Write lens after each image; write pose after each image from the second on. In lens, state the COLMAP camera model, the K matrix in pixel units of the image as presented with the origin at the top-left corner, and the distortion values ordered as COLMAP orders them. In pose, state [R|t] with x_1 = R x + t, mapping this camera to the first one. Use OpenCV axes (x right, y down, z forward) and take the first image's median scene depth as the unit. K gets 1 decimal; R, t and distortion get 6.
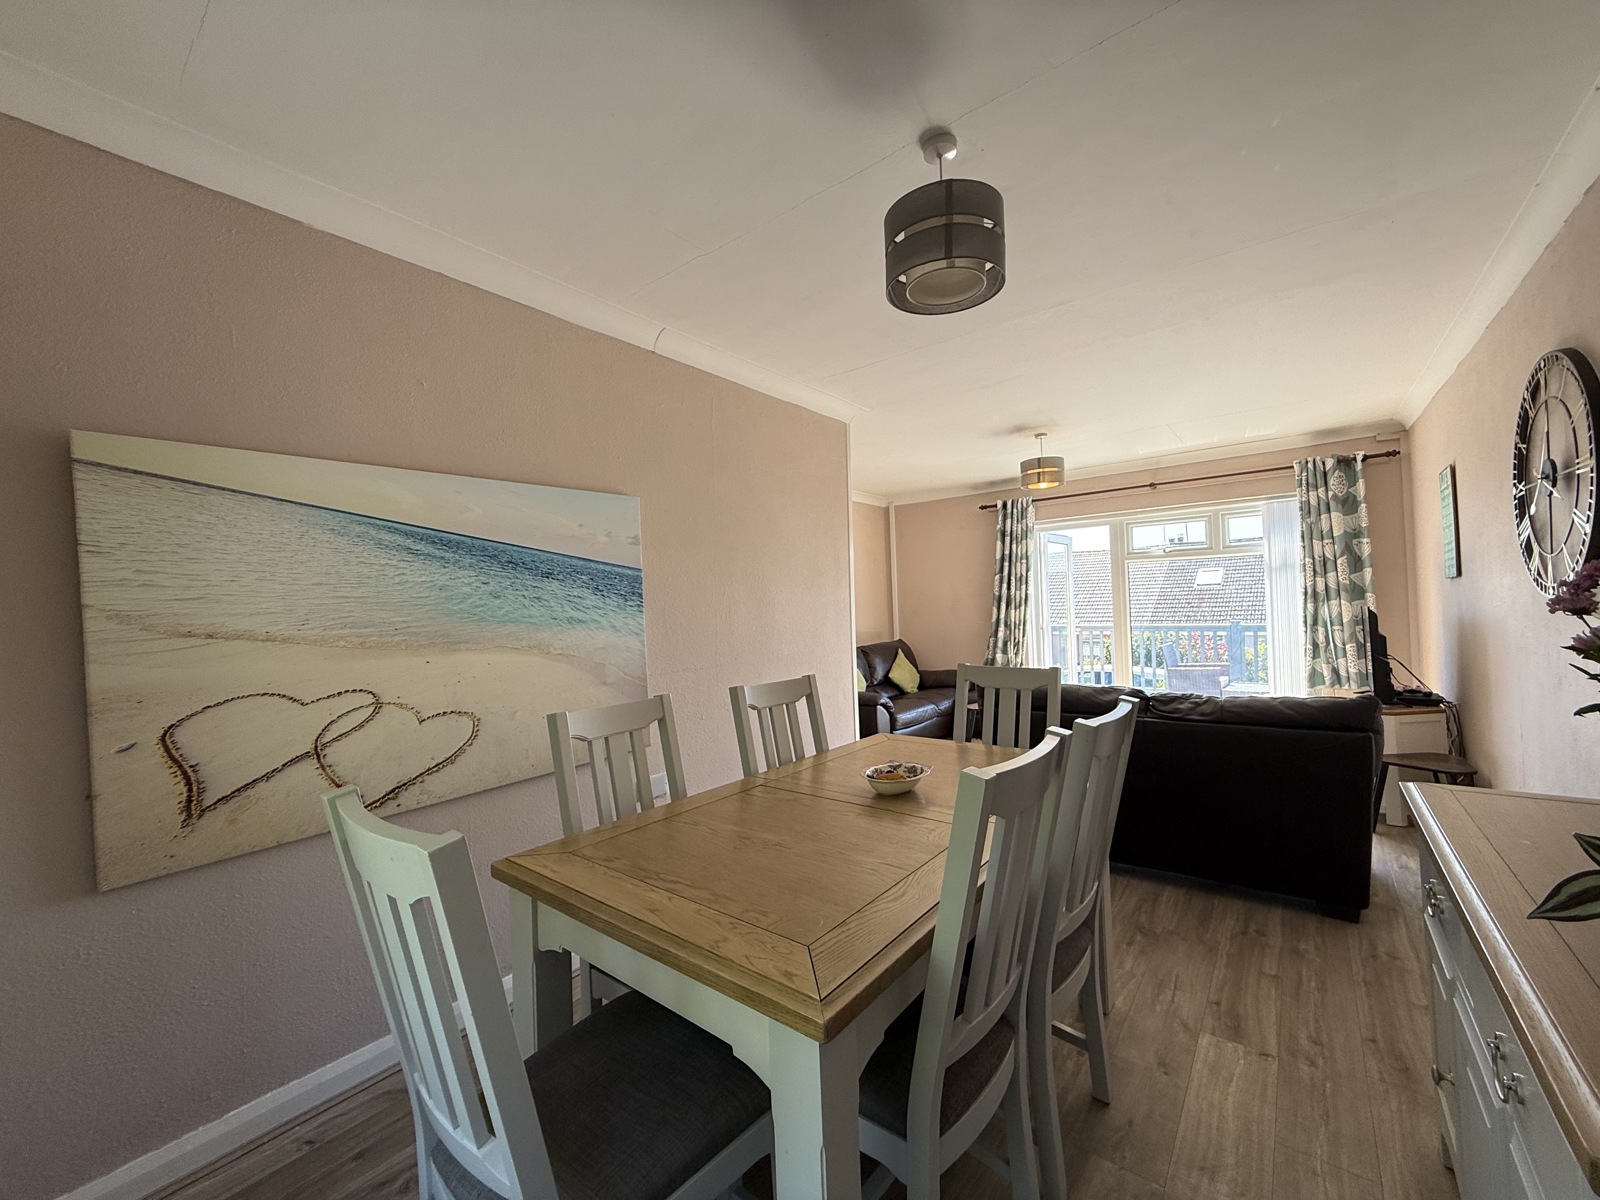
lens RADIAL K [[632.8, 0, 797.8], [0, 632.8, 597.6], [0, 0, 1]] dist [-0.000947, -0.000207]
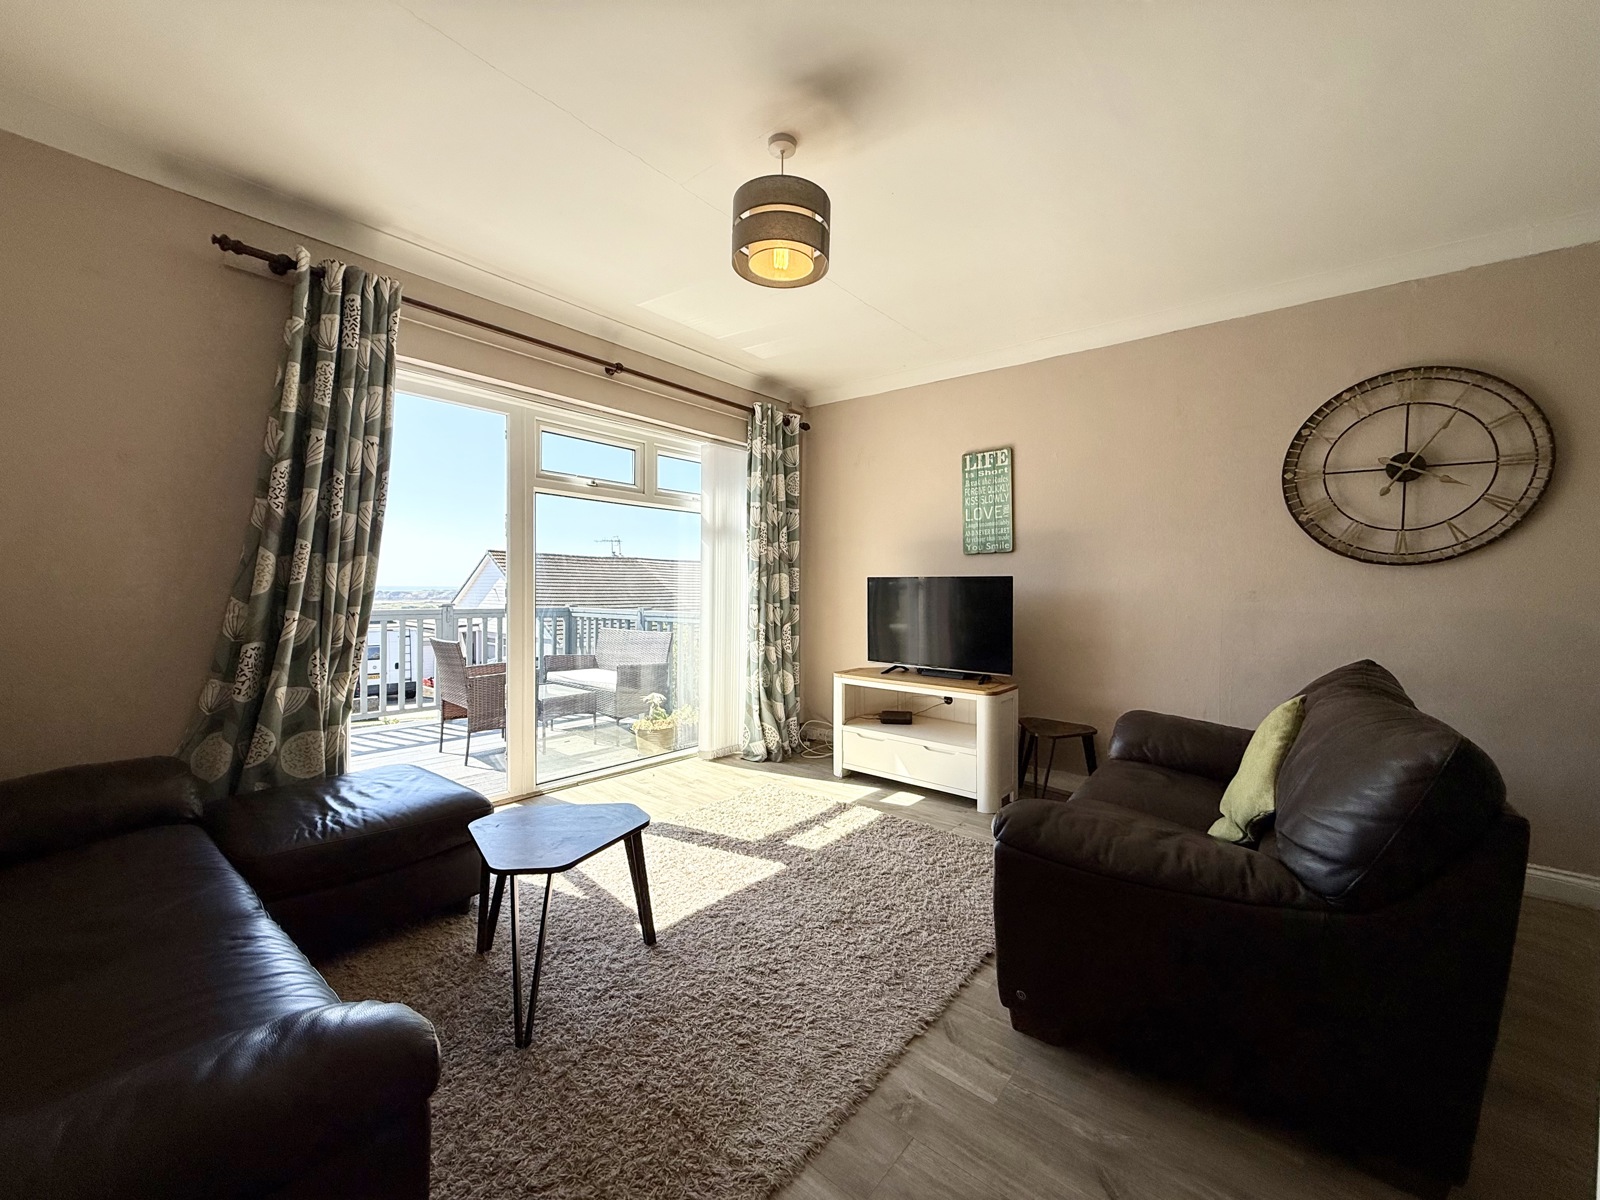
lens RADIAL K [[632.8, 0, 797.8], [0, 632.8, 597.6], [0, 0, 1]] dist [-0.000947, -0.000207]
pose [[0.025753, 0.019600, 0.999476, -0.025182], [-0.025511, 0.999495, -0.018943, 0.040499], [-0.999343, -0.025010, 0.026240, 0.718447]]
